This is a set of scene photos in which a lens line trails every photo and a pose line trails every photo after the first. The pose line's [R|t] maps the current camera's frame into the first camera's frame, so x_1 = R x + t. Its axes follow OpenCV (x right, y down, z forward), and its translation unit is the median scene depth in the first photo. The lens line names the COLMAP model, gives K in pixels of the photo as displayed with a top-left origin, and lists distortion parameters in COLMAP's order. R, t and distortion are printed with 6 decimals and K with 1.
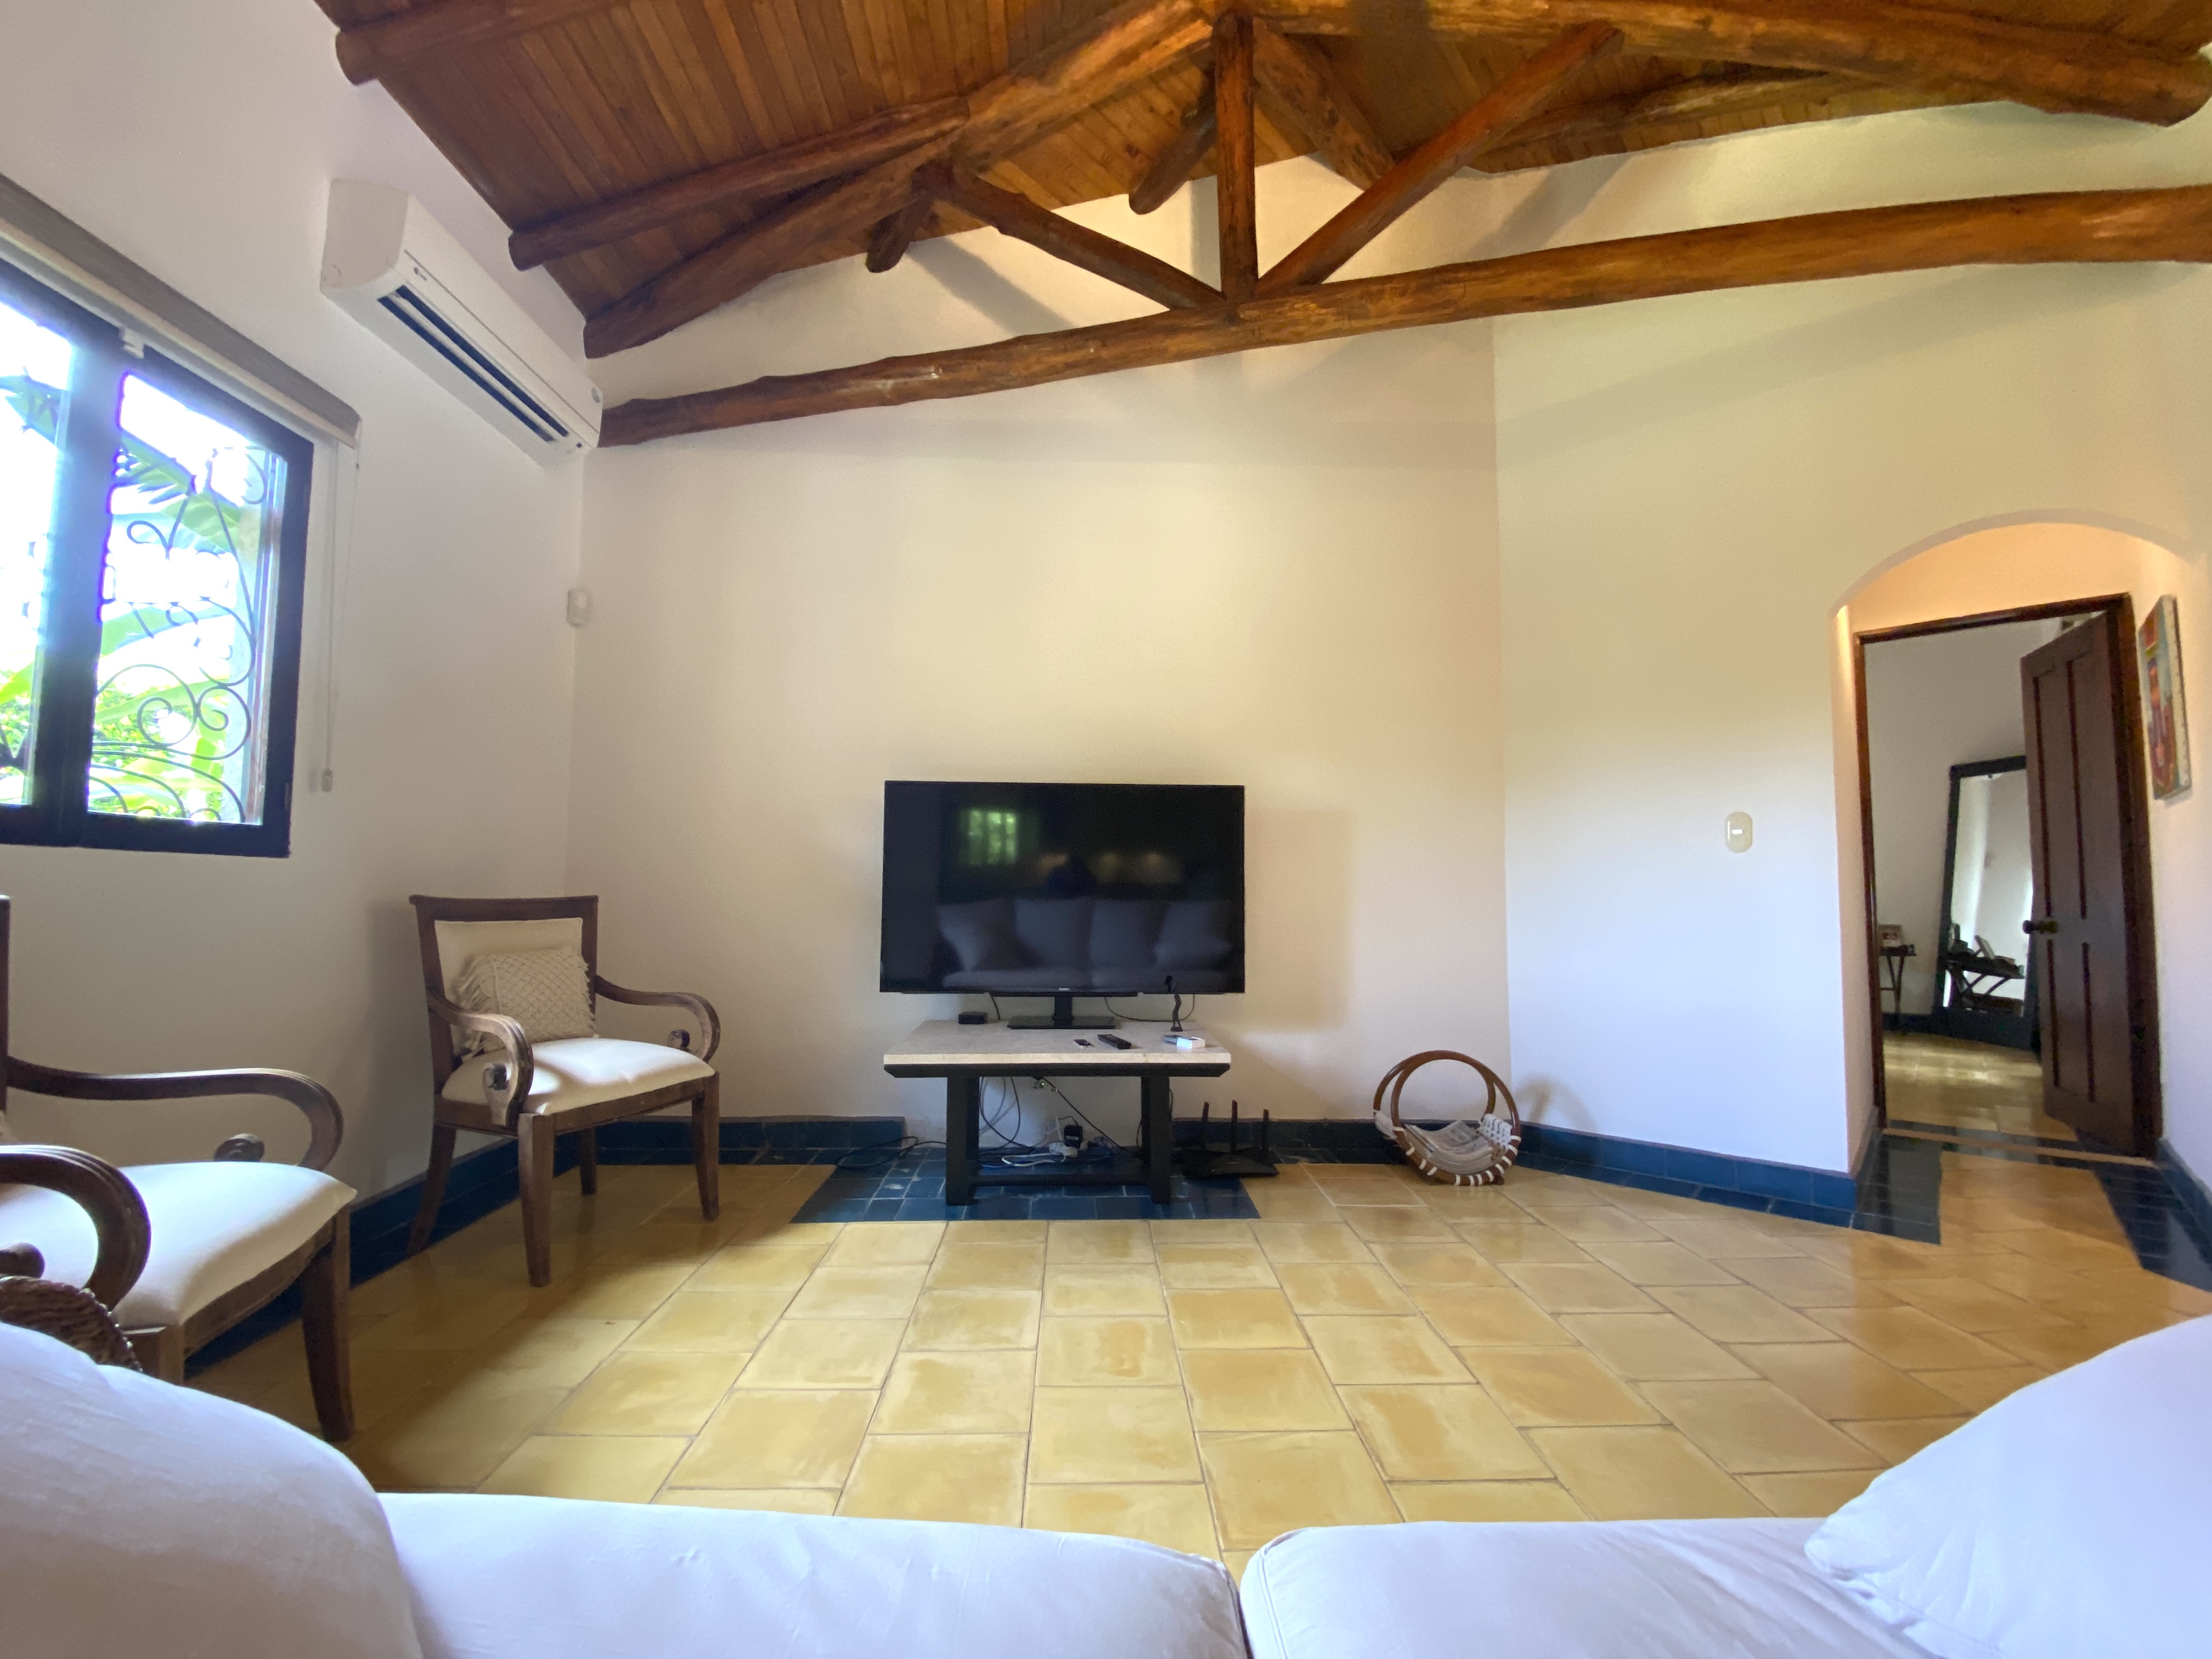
lens RADIAL K [[895.4, 0, 1100.8], [0, 895.4, 837.5], [0, 0, 1]] dist [0.025221, -0.023017]
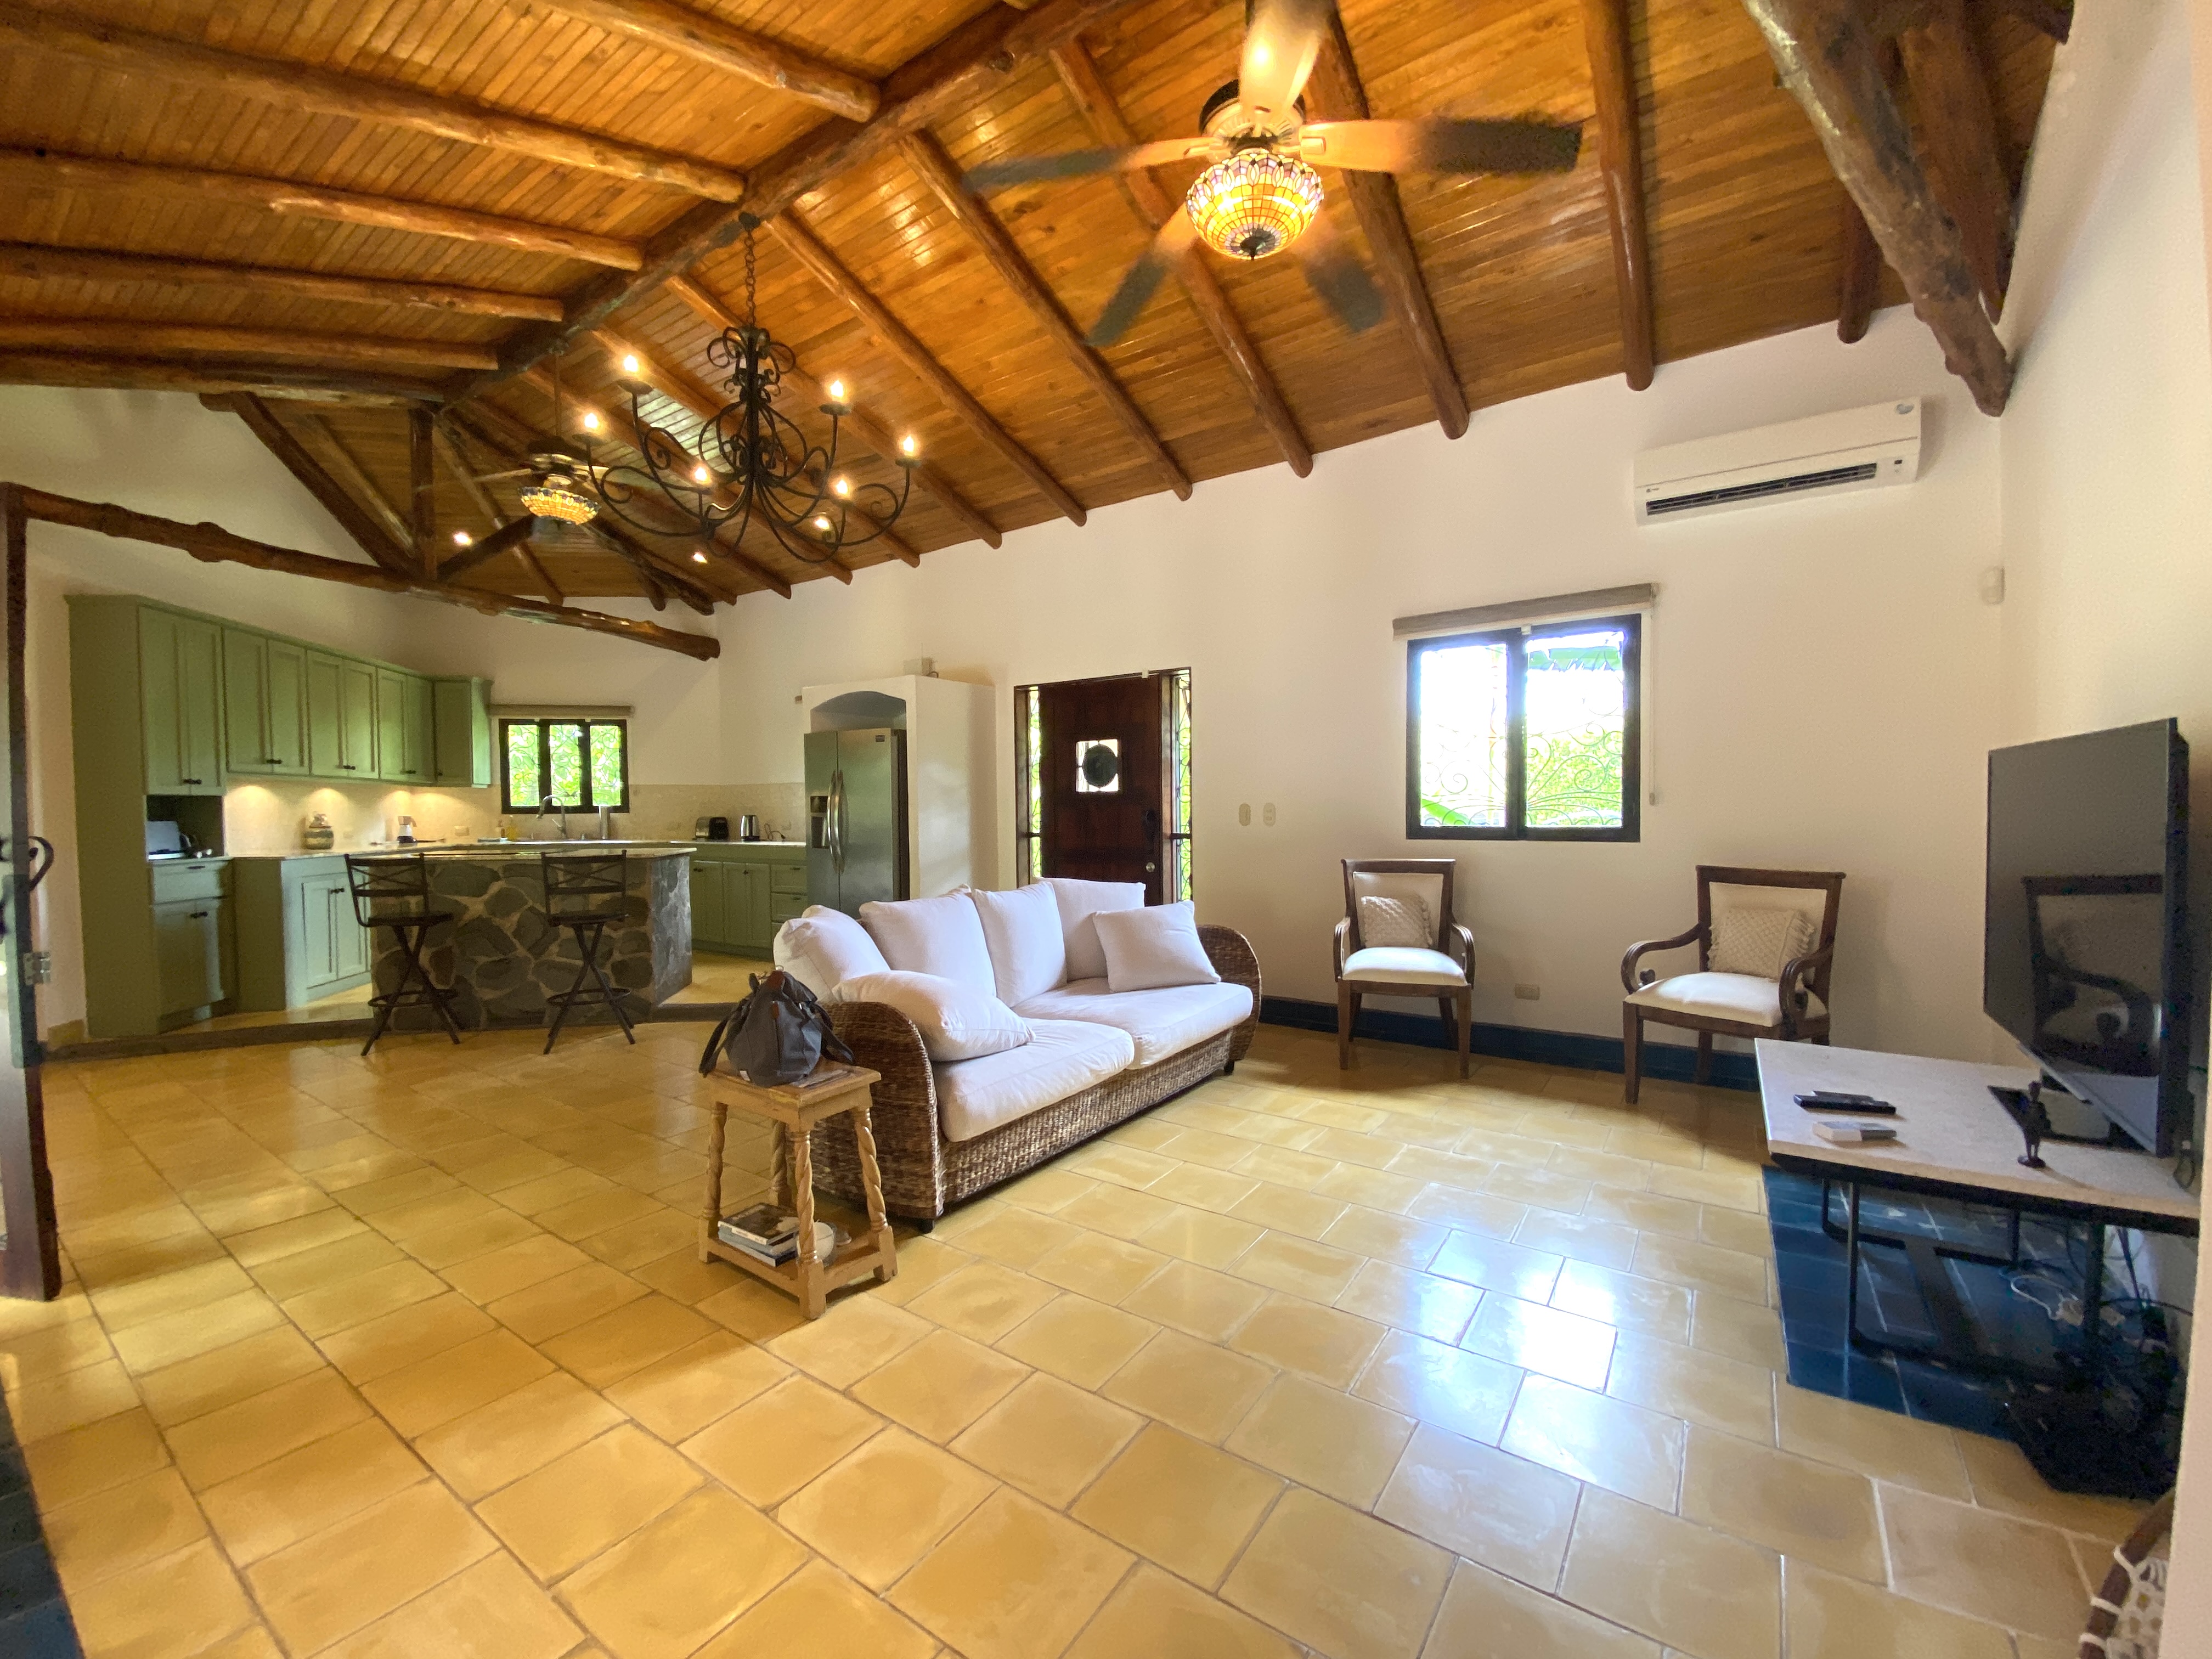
lens RADIAL K [[895.4, 0, 1100.8], [0, 895.4, 837.5], [0, 0, 1]] dist [0.025221, -0.023017]
pose [[-0.594628, 0.018350, -0.803792, 0.971418], [0.049262, 0.998693, -0.013643, -0.012475], [0.802490, -0.047709, -0.594754, 0.934773]]
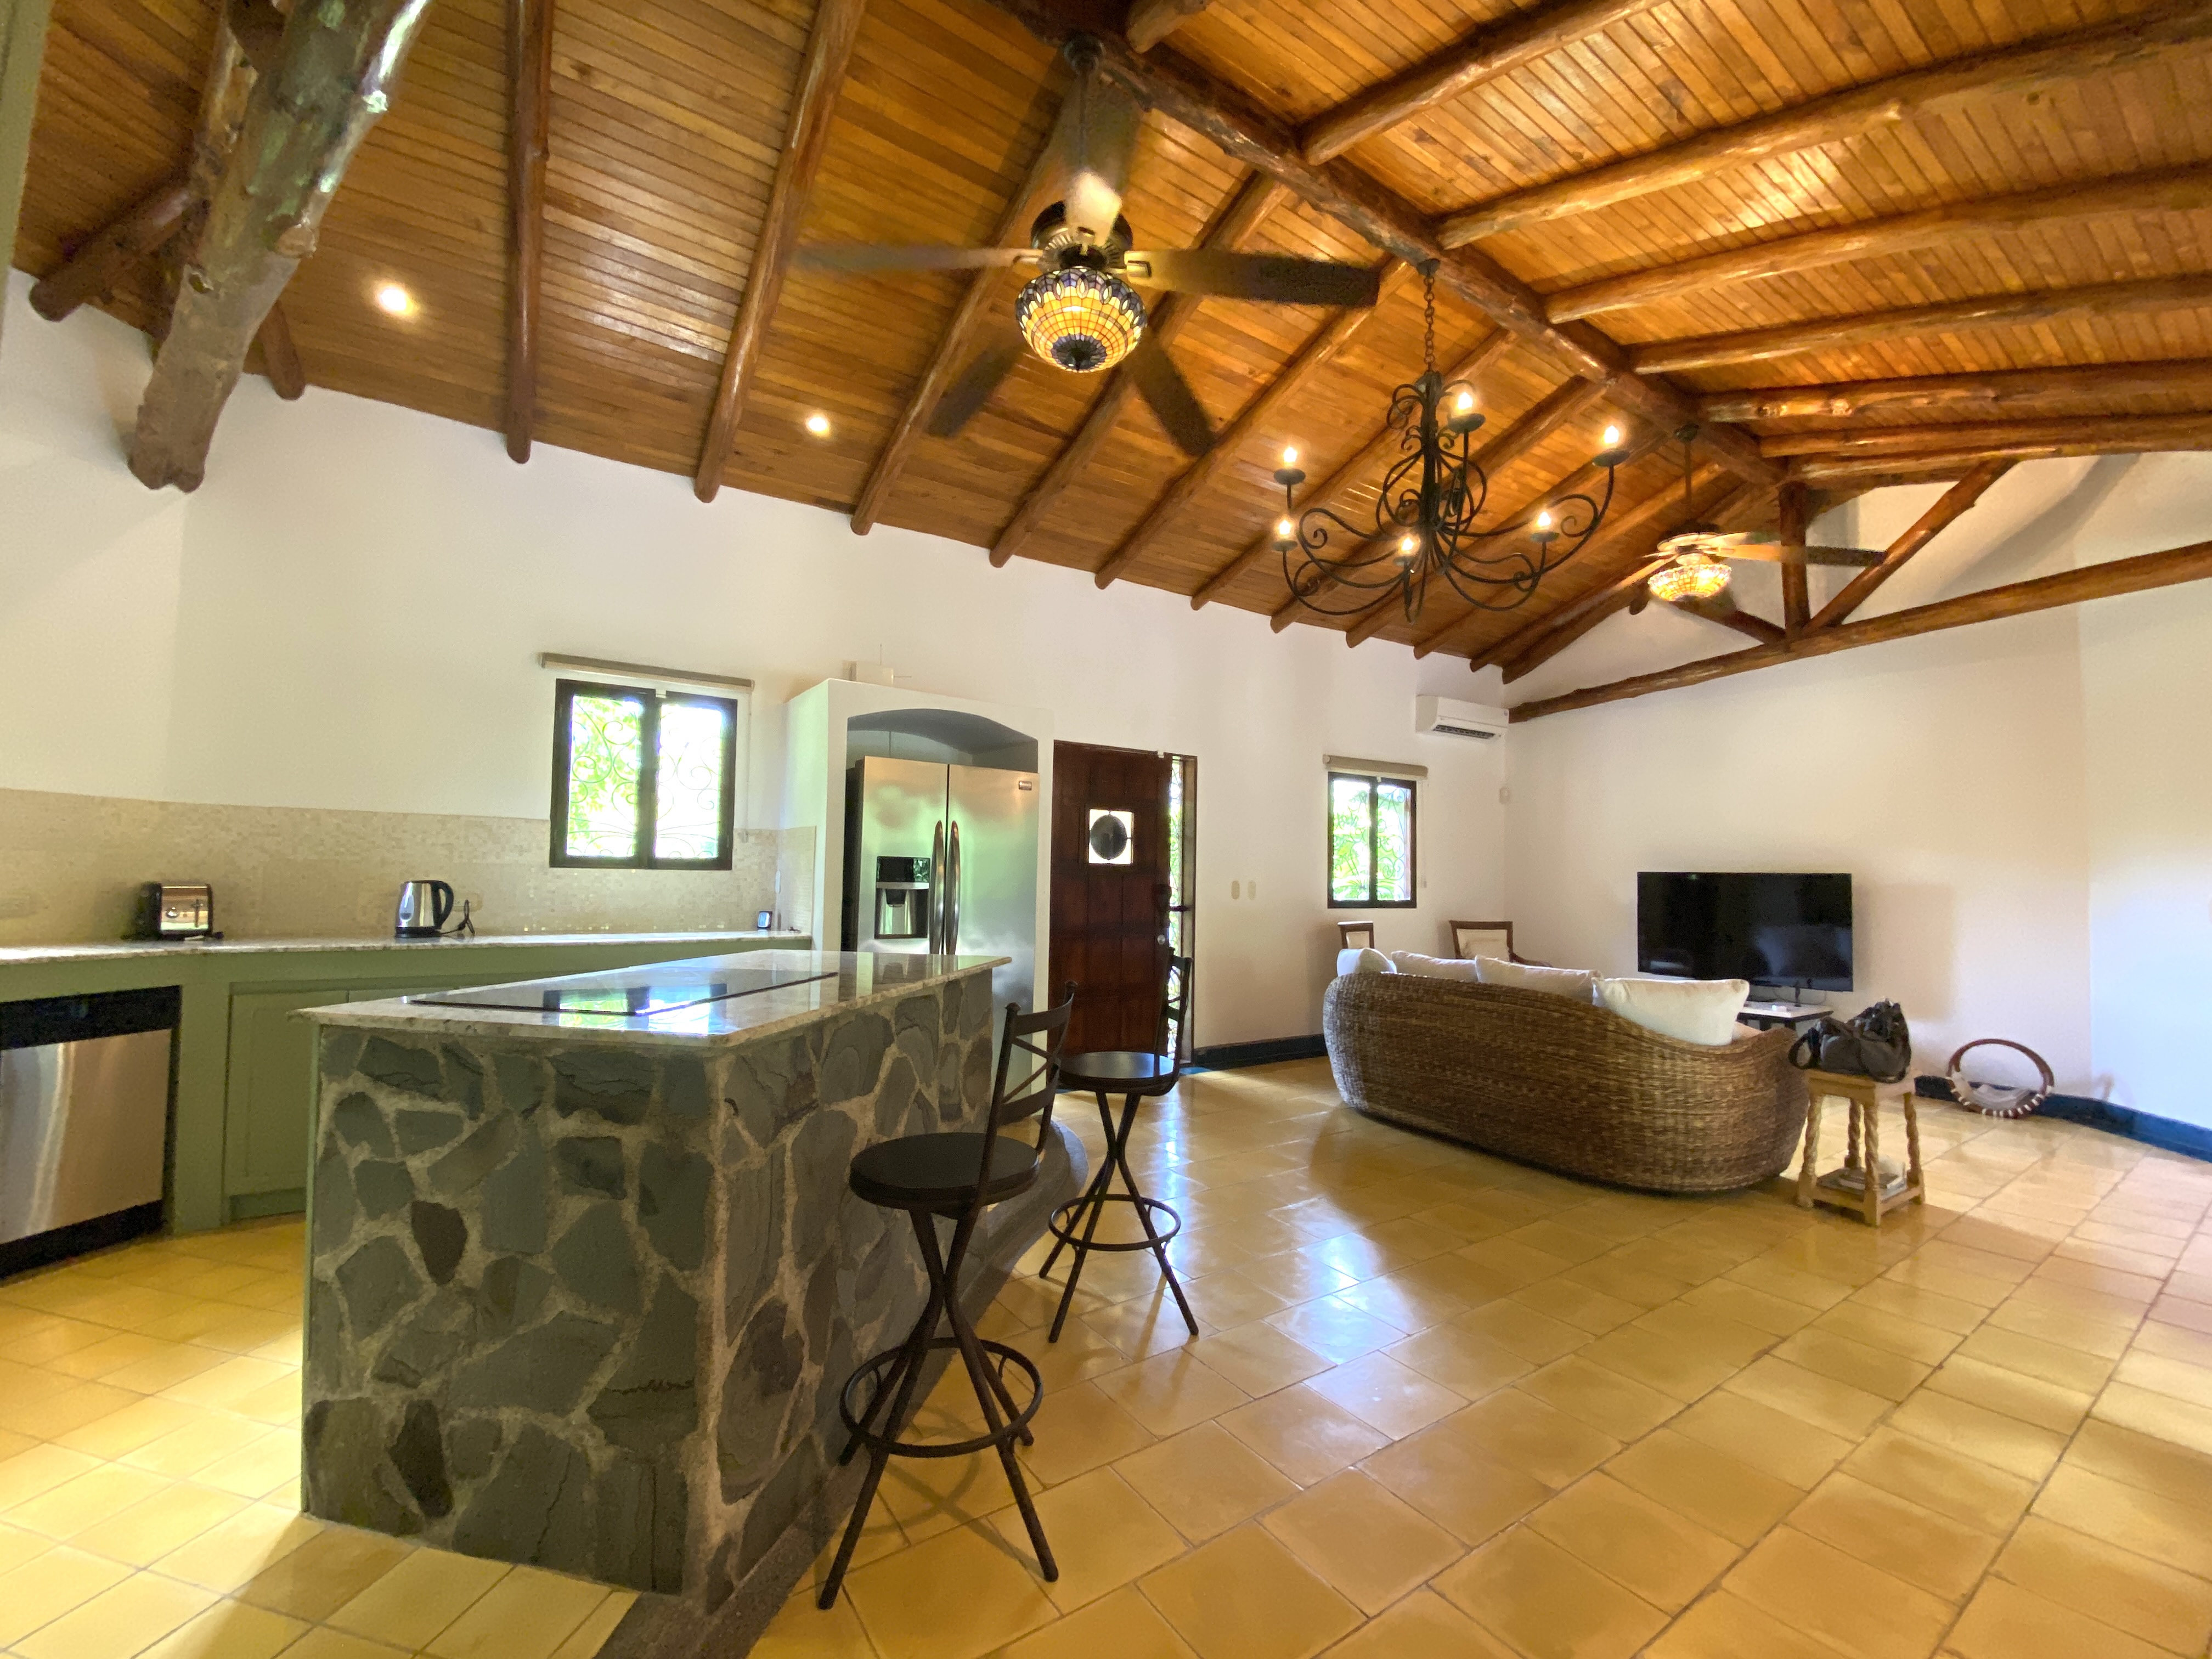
lens RADIAL K [[895.4, 0, 1100.8], [0, 895.4, 837.5], [0, 0, 1]] dist [0.025221, -0.023017]
pose [[0.528995, -0.034858, -0.847909, 0.994358], [0.035123, 0.999199, -0.019166, -0.165343], [0.847898, -0.019642, 0.529796, -1.330569]]
